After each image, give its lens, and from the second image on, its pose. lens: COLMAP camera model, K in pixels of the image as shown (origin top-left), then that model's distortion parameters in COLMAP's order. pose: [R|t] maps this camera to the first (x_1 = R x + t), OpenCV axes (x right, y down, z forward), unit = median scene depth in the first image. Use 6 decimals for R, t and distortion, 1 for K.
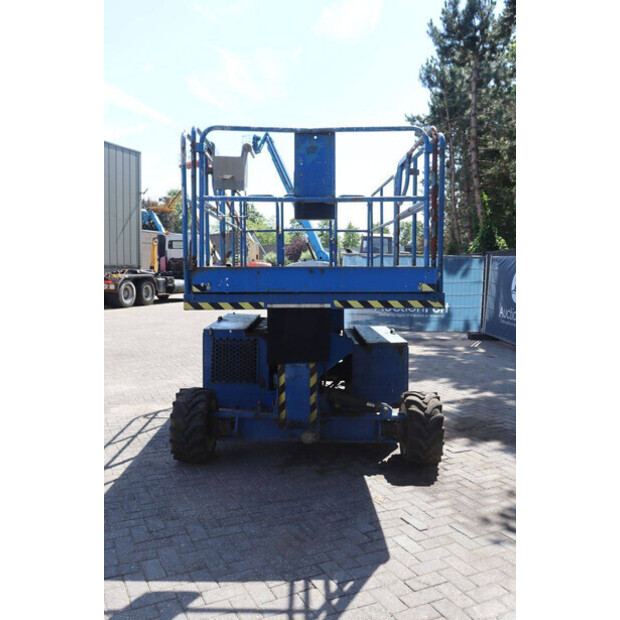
lens RADIAL K [[554.7, 0, 310.0], [0, 554.7, 310.0], [0, 0, 1]] dist [-0.069107, 0.018578]
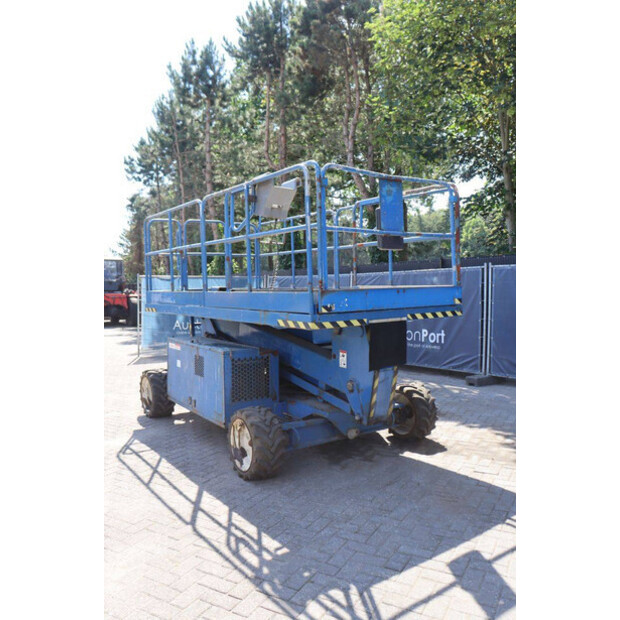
lens RADIAL K [[514.3, 0, 310.0], [0, 514.3, 310.0], [0, 0, 1]] dist [-0.095861, -0.001207]
pose [[0.818490, -0.043803, 0.572849, -0.775888], [0.061740, 0.998021, -0.011901, -0.026054], [-0.571194, 0.045108, 0.819575, 0.173896]]
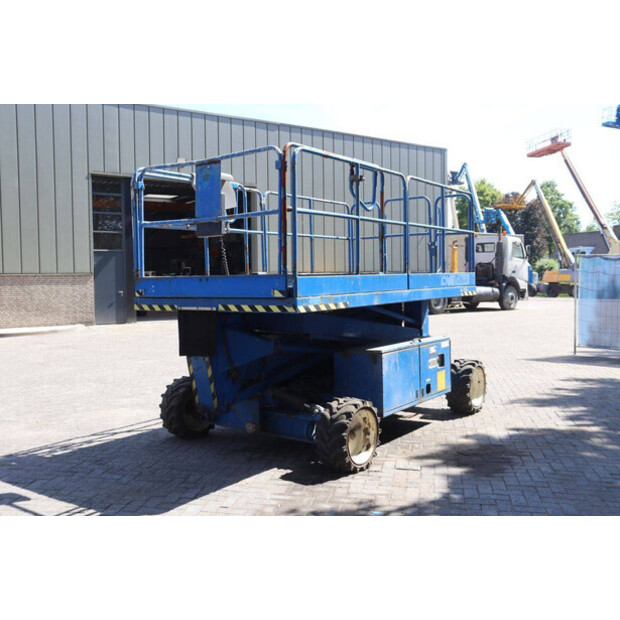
lens RADIAL K [[635.8, 0, 310.0], [0, 635.8, 310.0], [0, 0, 1]] dist [-0.010391, 0.015416]
pose [[0.808660, 0.018130, -0.587997, 0.958705], [-0.028862, 0.999544, -0.008874, 0.000797], [0.587568, 0.024147, 0.808814, 0.028107]]
